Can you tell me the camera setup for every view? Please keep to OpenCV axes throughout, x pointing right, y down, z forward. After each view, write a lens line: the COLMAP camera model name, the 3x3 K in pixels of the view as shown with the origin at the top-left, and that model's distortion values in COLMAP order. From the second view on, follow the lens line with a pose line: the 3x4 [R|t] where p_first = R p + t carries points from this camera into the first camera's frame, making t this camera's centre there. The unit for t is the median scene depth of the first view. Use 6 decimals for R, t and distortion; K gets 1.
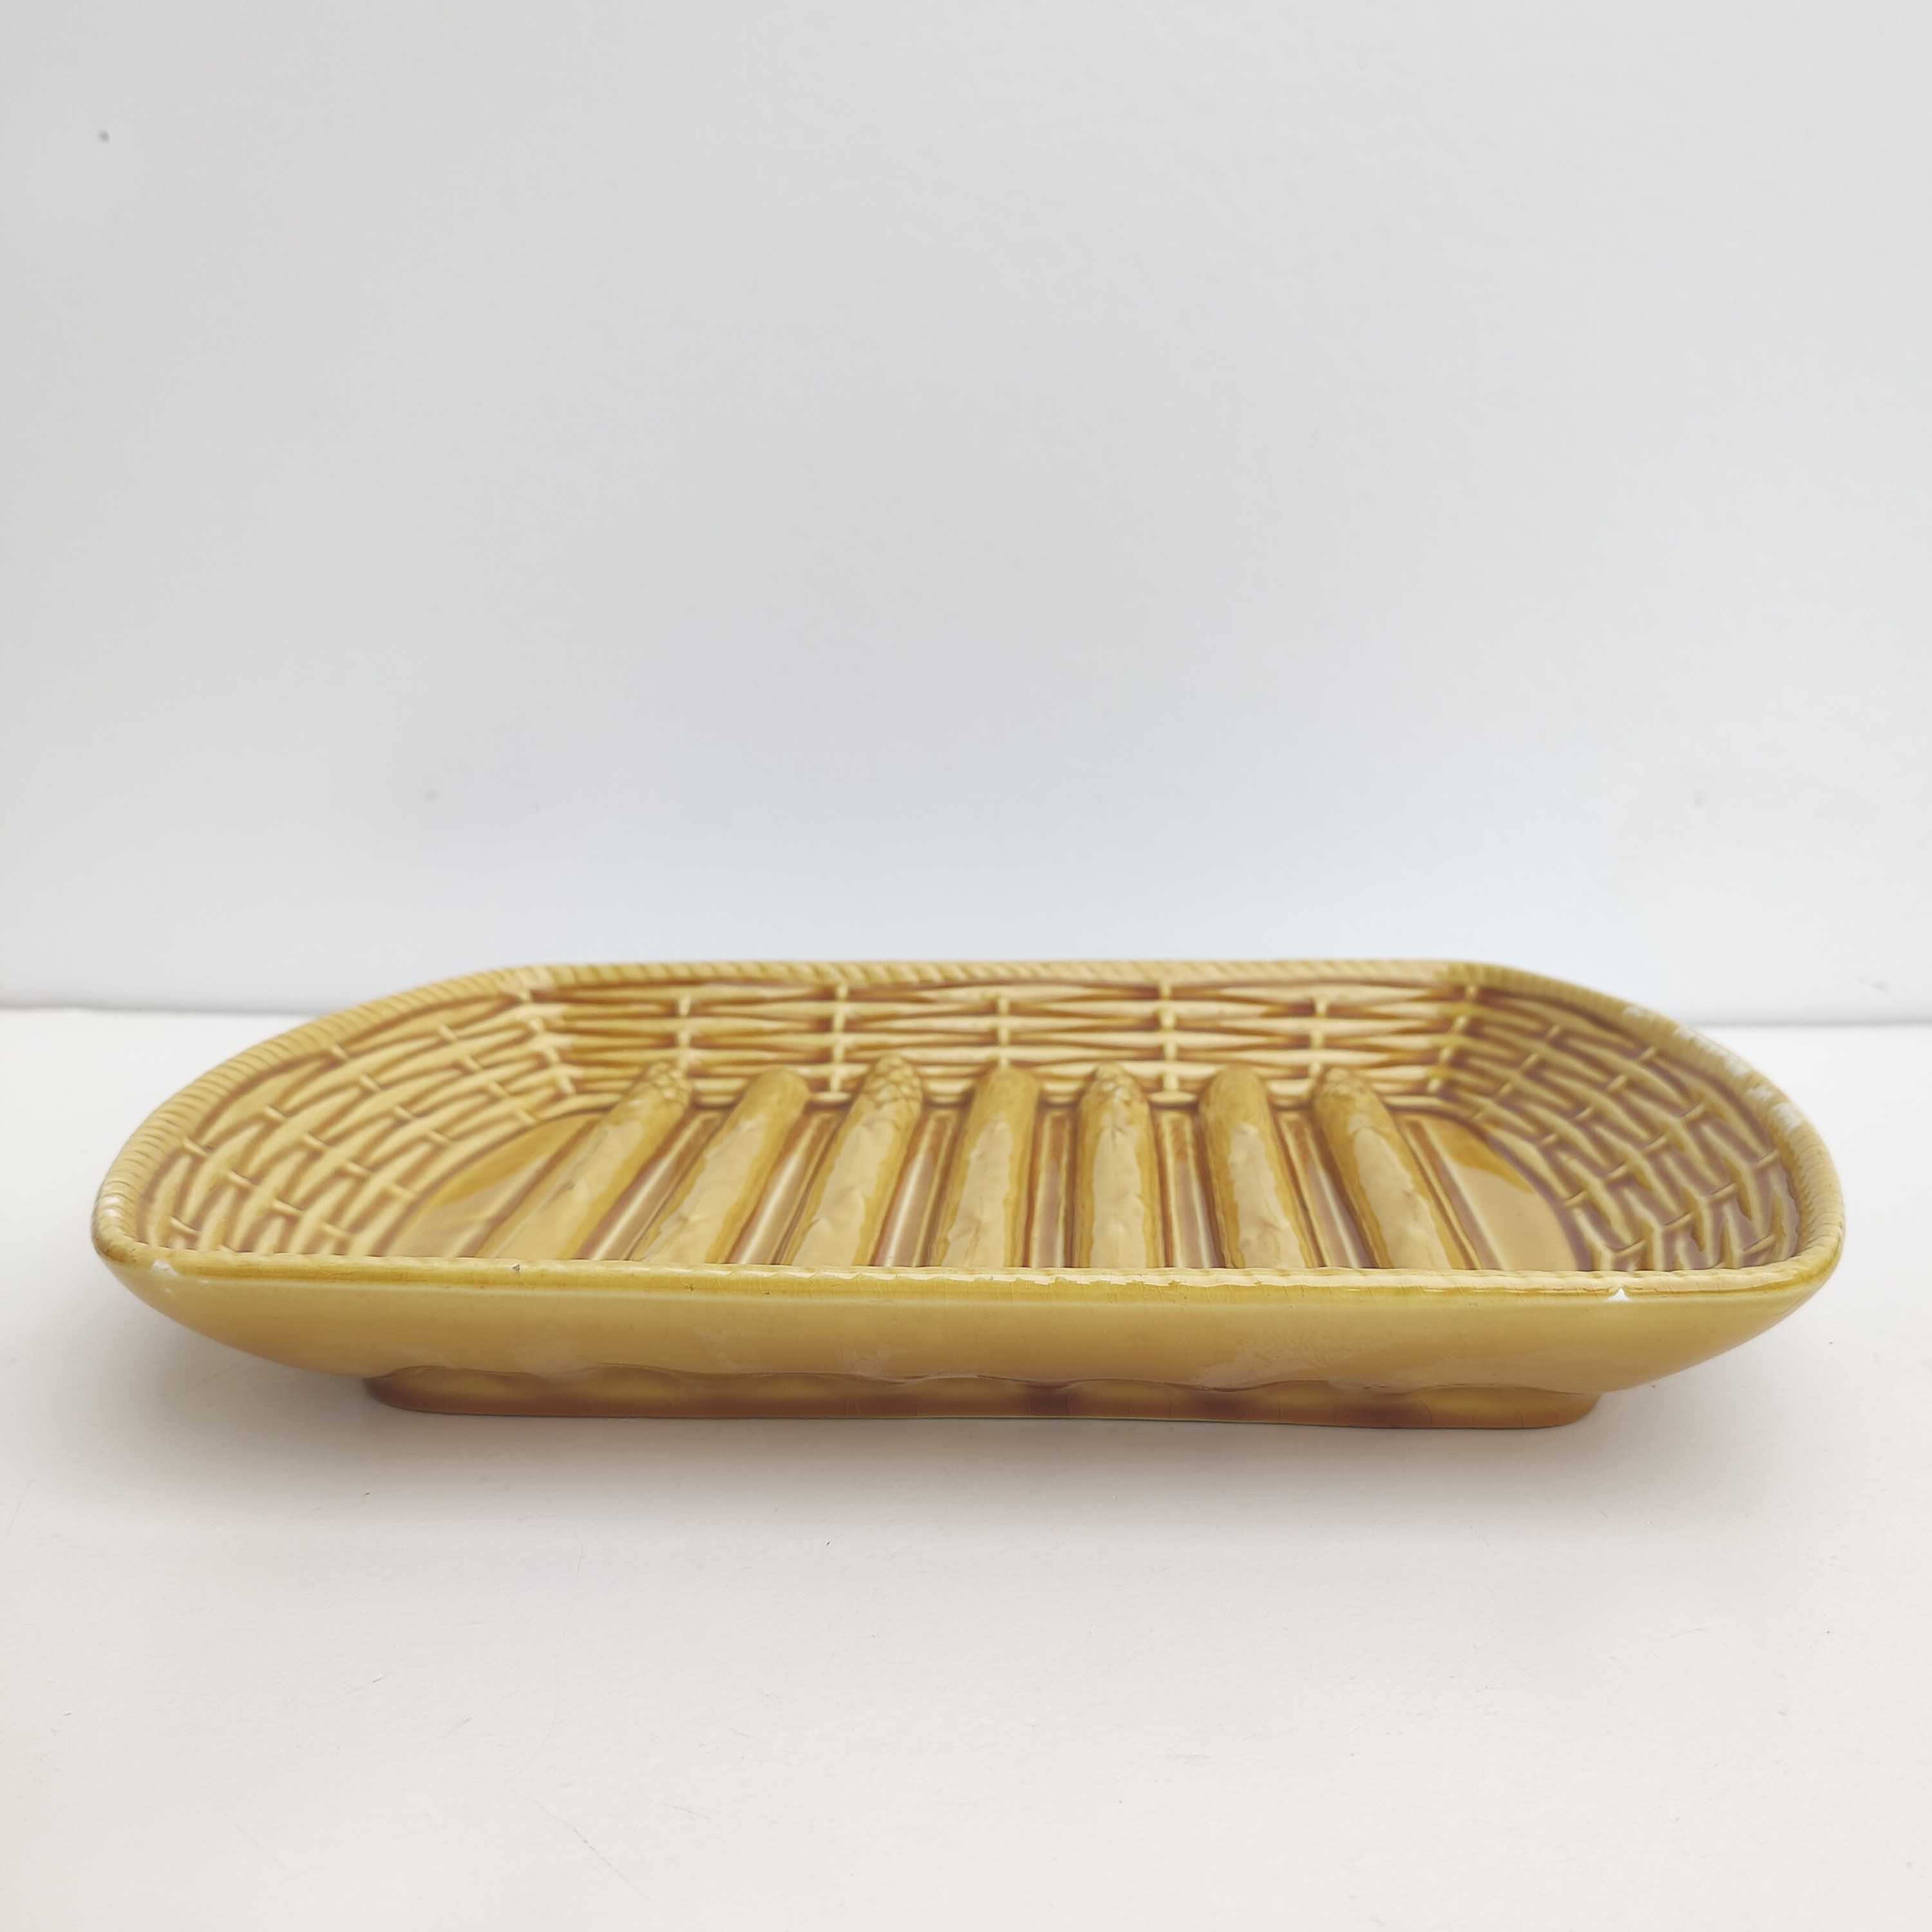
lens RADIAL K [[2020.4, 0, 1005.3], [0, 2020.4, 963.4], [0, 0, 1]] dist [-0.027438, -0.000631]
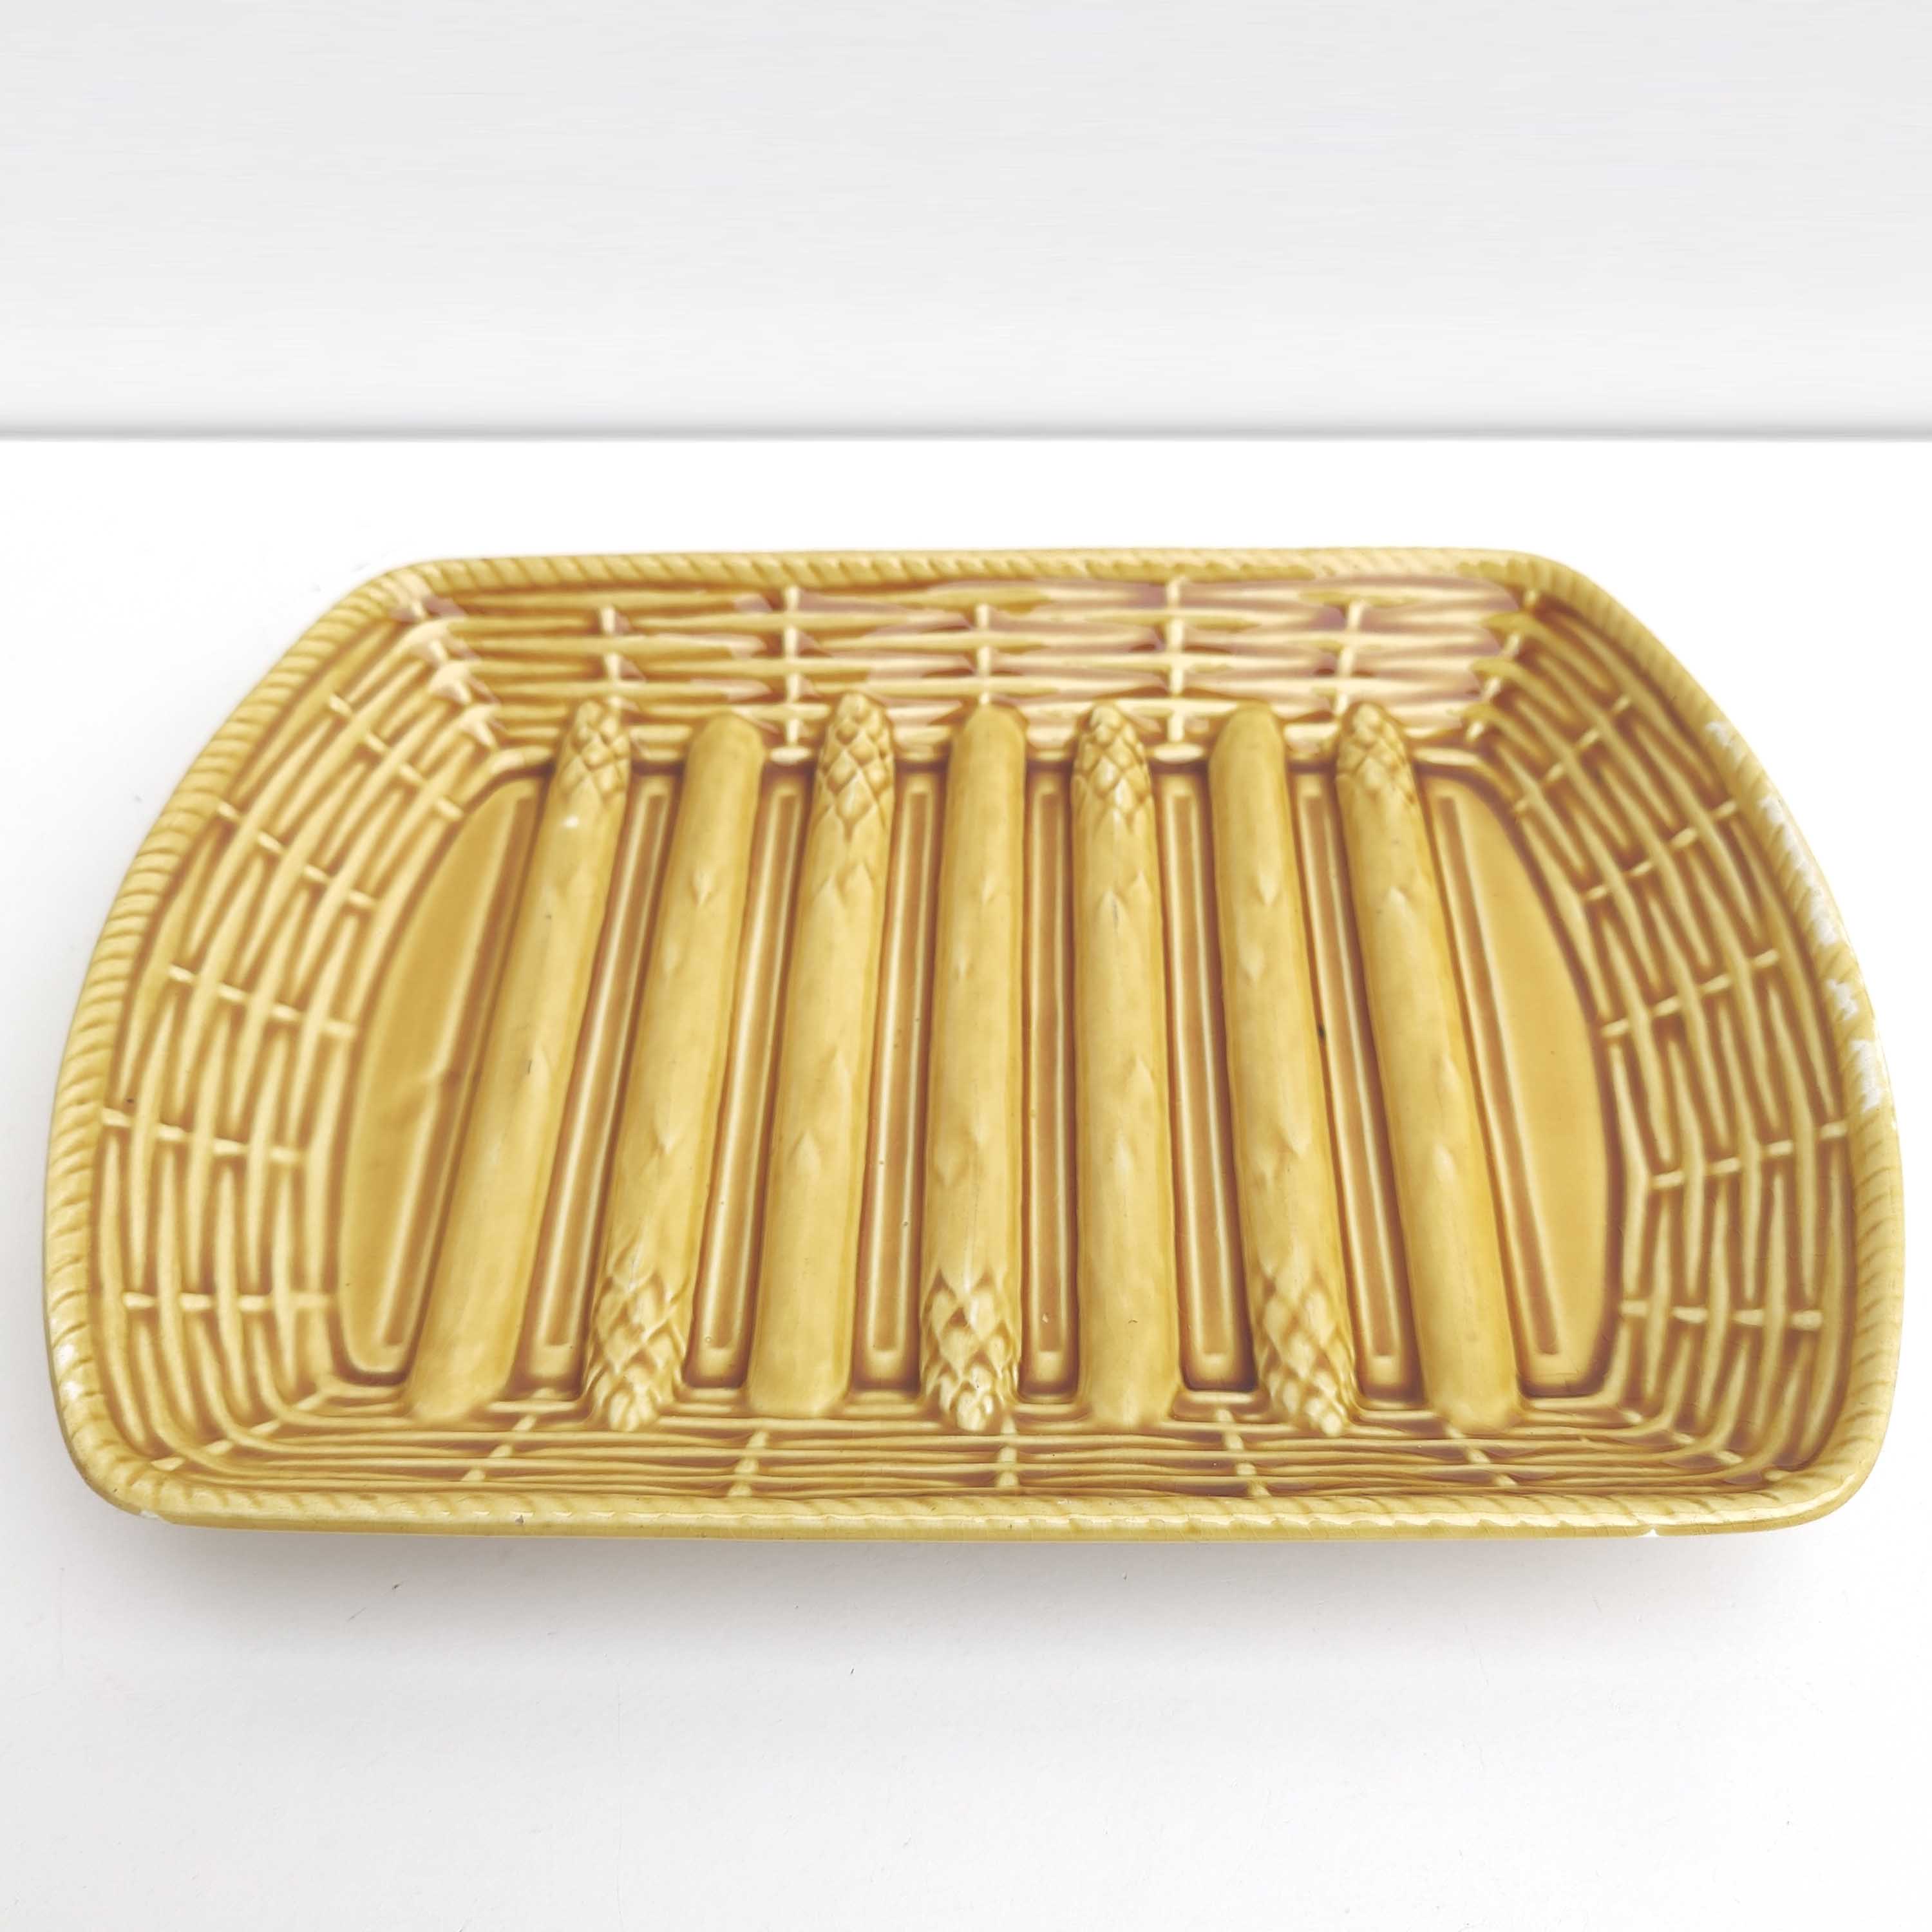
lens RADIAL K [[1981.9, 0, 966.6], [0, 1981.9, 1031.1], [0, 0, 1]] dist [-0.052799, -0.010273]
pose [[0.999711, -0.019090, 0.014593, -0.023941], [0.005779, 0.780523, 0.625100, -0.373487], [-0.023323, -0.624835, 0.780408, 0.248140]]
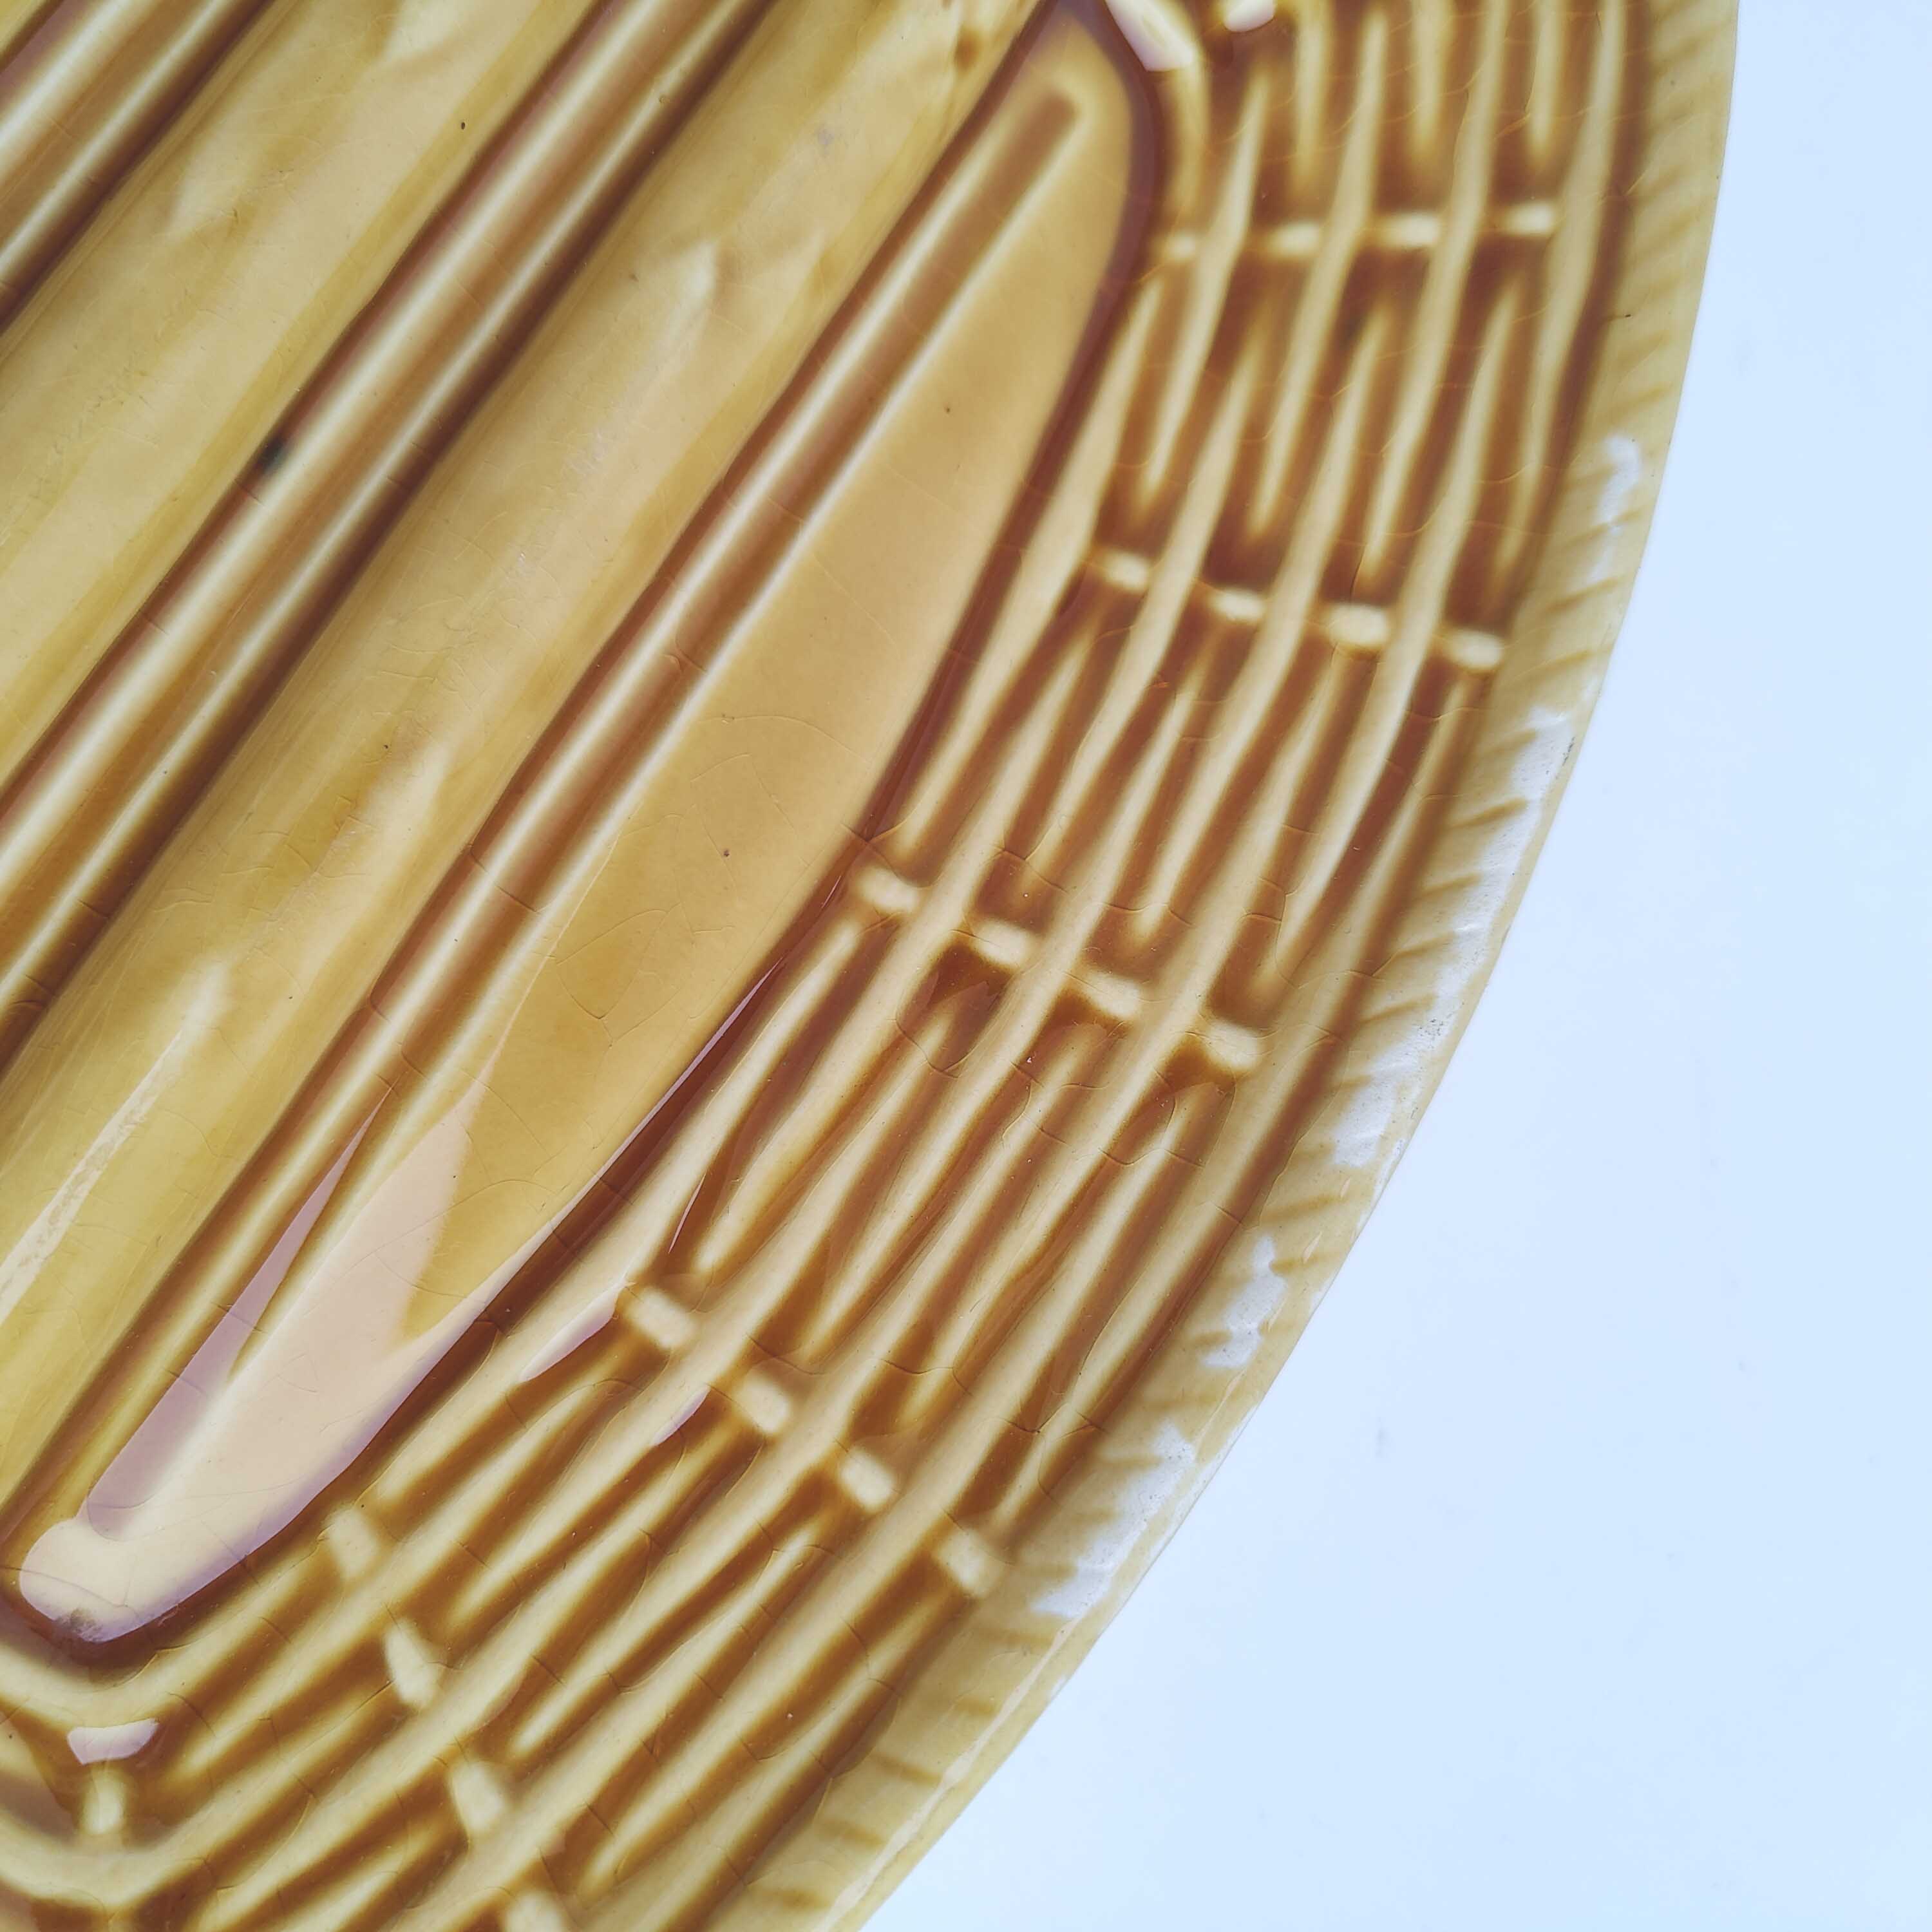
lens RADIAL K [[1893.5, 0, 966.0], [0, 1893.5, 966.0], [0, 0, 1]] dist [-0.038037, -0.004920]
pose [[0.791239, 0.511079, 0.335766, 0.148896], [-0.473956, 0.165590, 0.864838, -0.168730], [0.386401, -0.843433, 0.373250, 0.710940]]
